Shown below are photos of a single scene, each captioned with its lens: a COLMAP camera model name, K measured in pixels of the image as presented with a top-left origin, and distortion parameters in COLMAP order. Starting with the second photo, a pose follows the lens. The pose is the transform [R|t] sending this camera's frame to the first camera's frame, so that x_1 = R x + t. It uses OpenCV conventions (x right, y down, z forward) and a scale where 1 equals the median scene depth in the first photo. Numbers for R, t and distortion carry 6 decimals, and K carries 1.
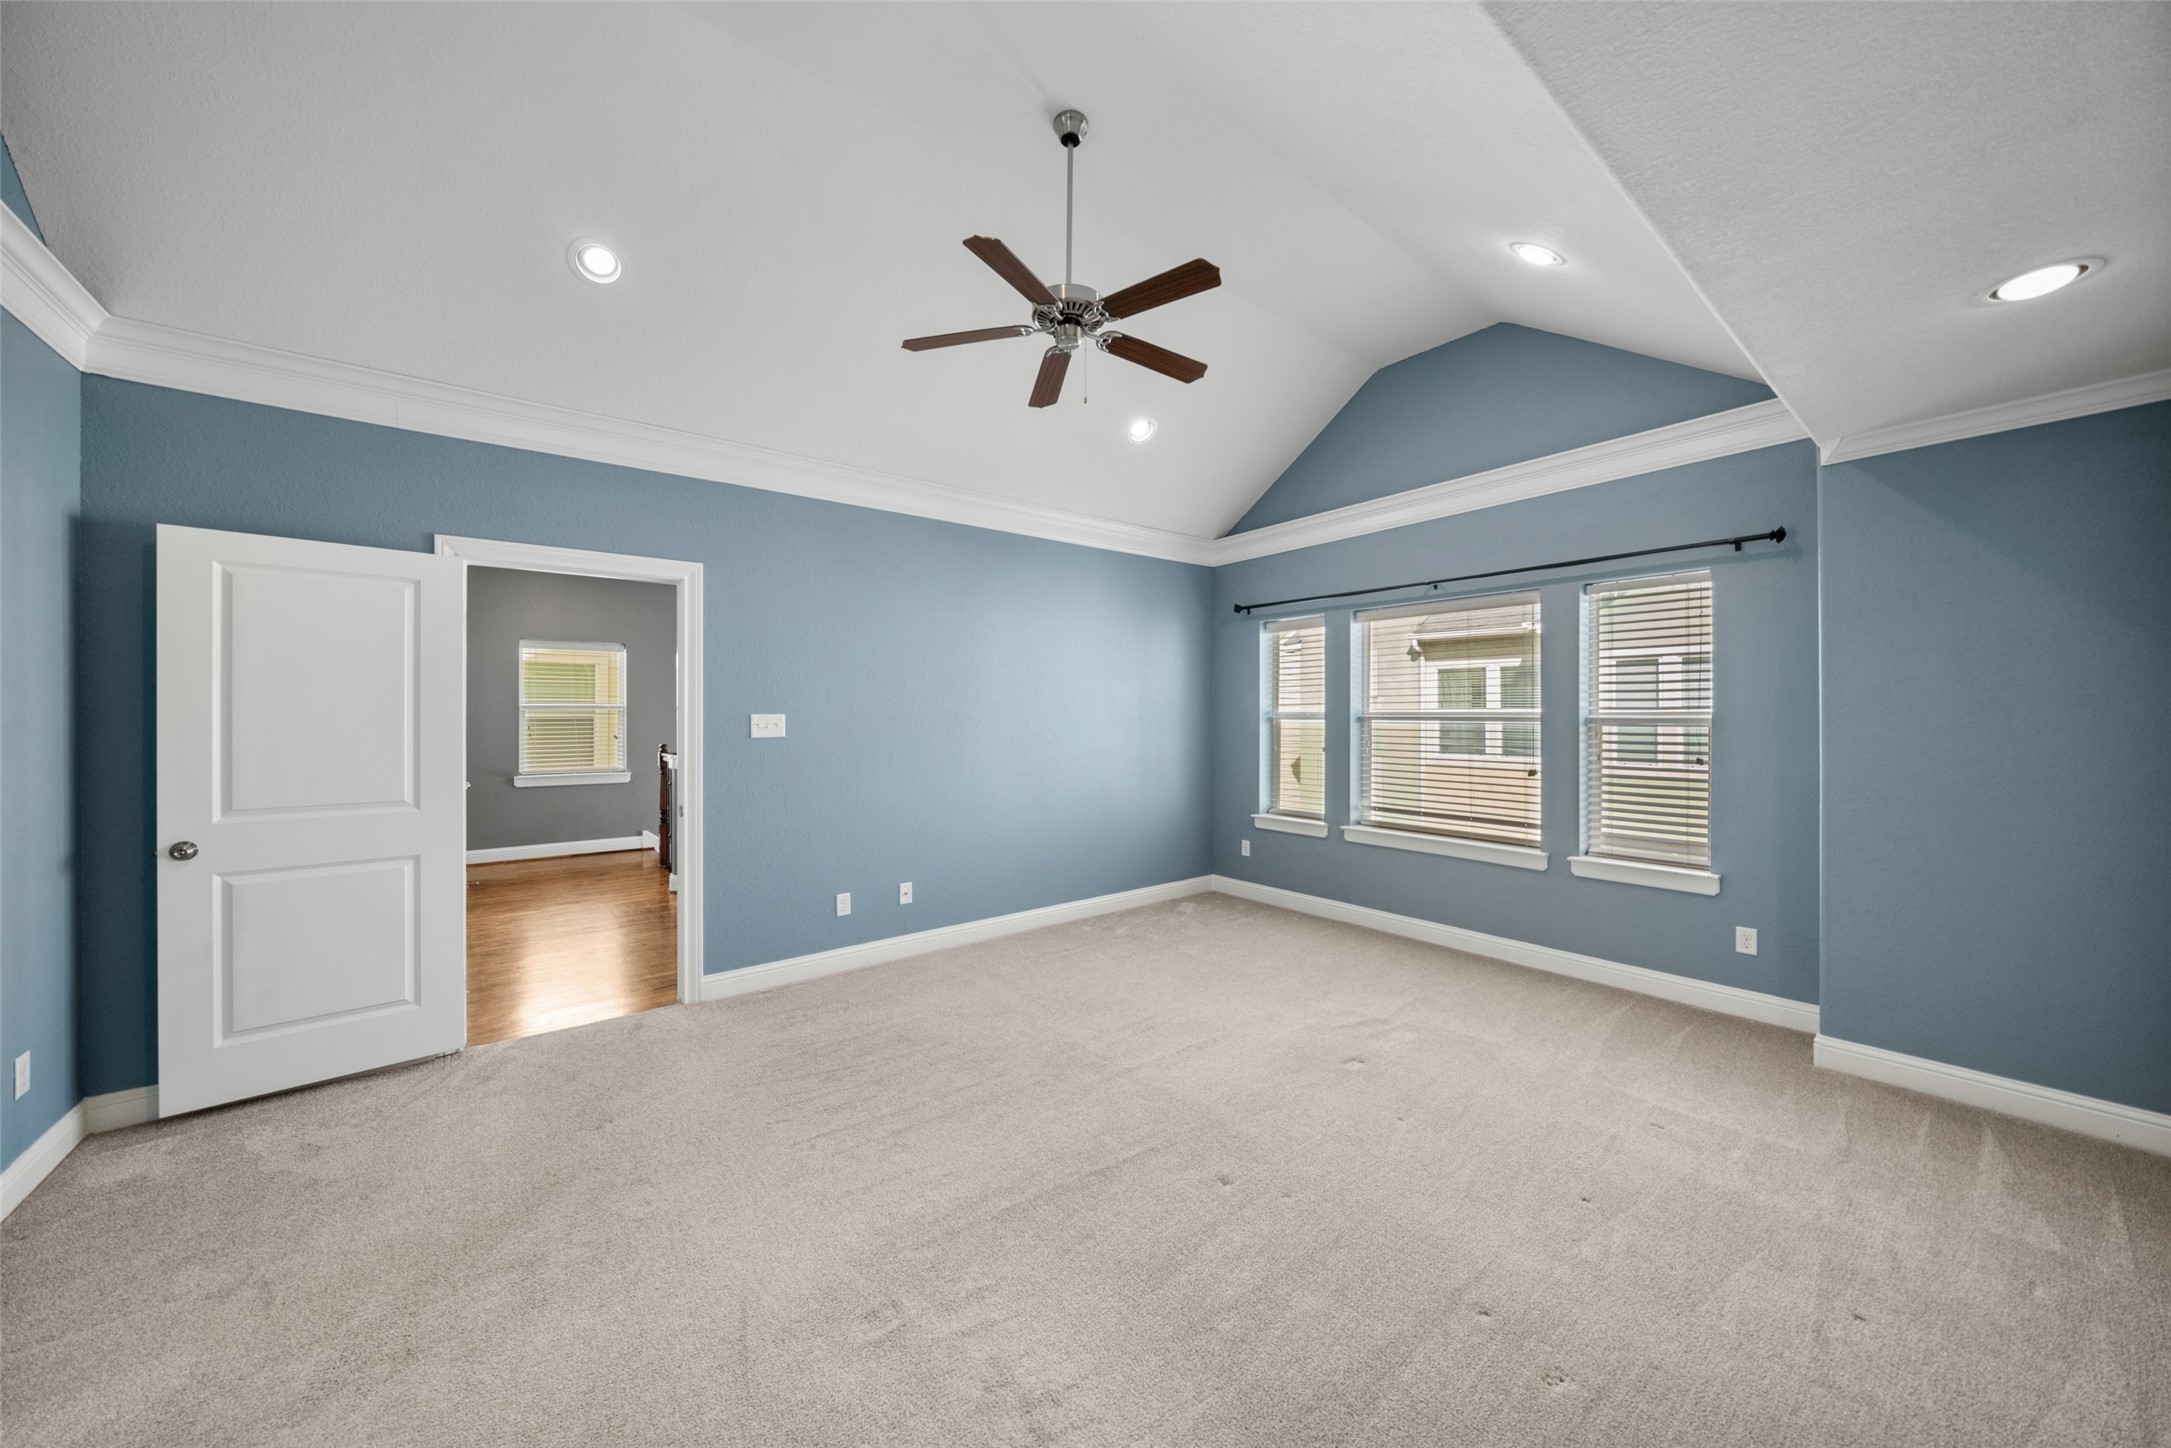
lens RADIAL K [[754.8, 0, 1084.7], [0, 754.8, 714.9], [0, 0, 1]] dist [0.000702, 0.000029]
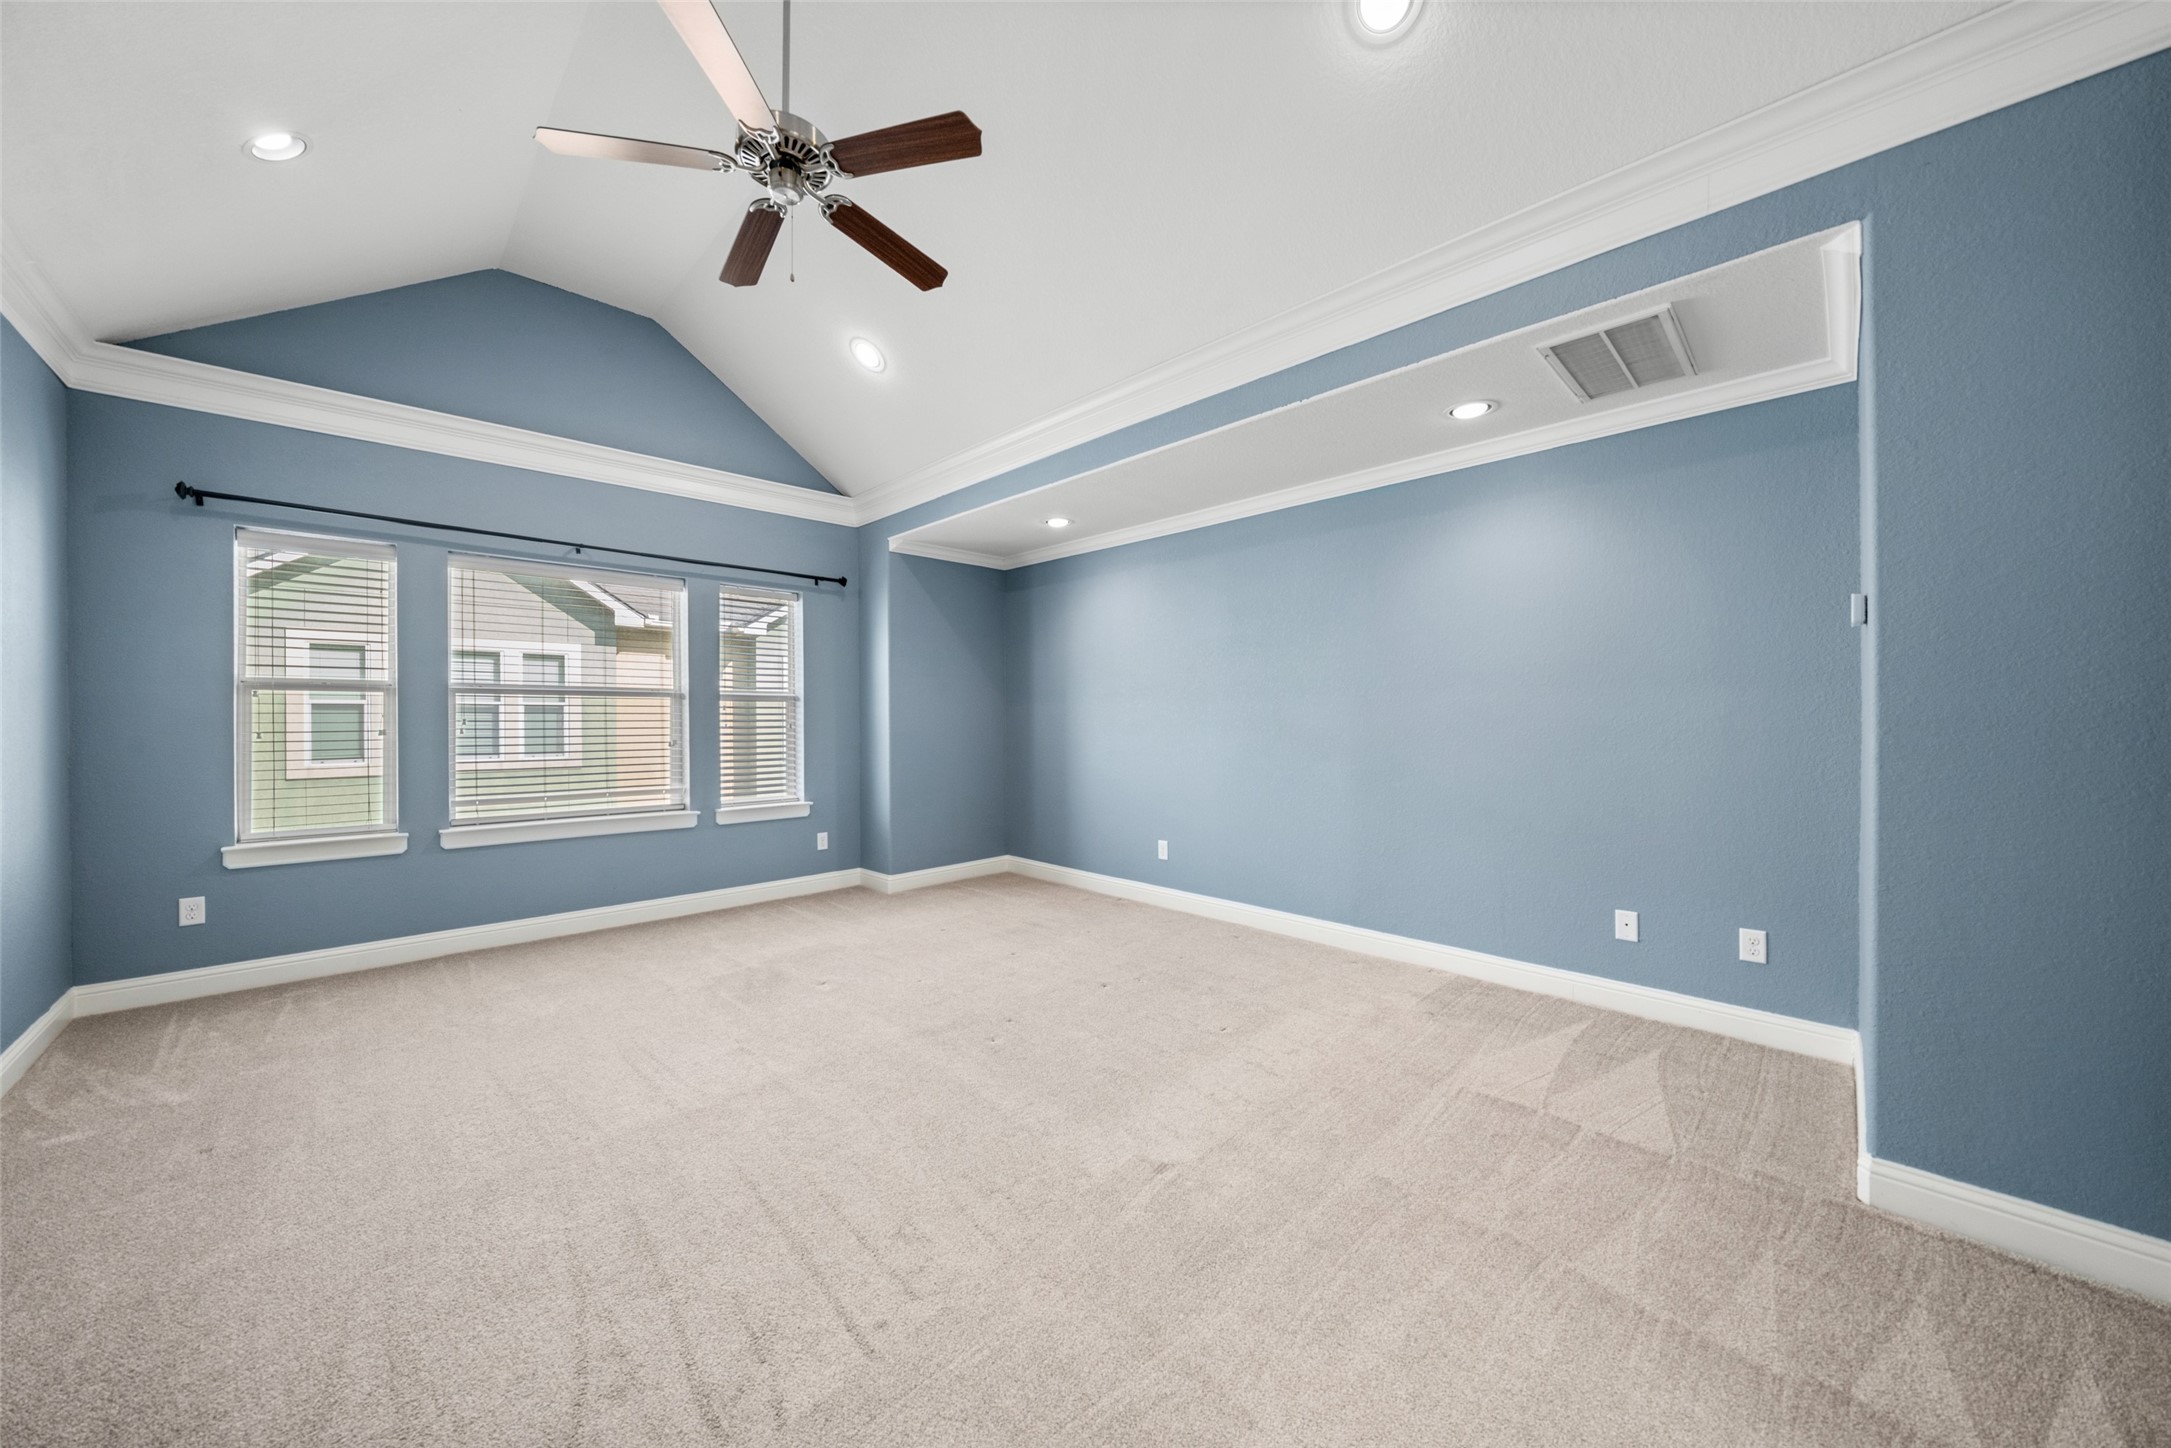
lens RADIAL K [[761.0, 0, 1070.0], [0, 761.0, 723.7], [0, 0, 1]] dist [-0.000513, -0.000056]
pose [[-0.096836, -0.003477, 0.995294, -0.624388], [0.003762, 0.999985, 0.003859, 0.050259], [-0.995293, 0.004118, -0.096822, 0.574221]]
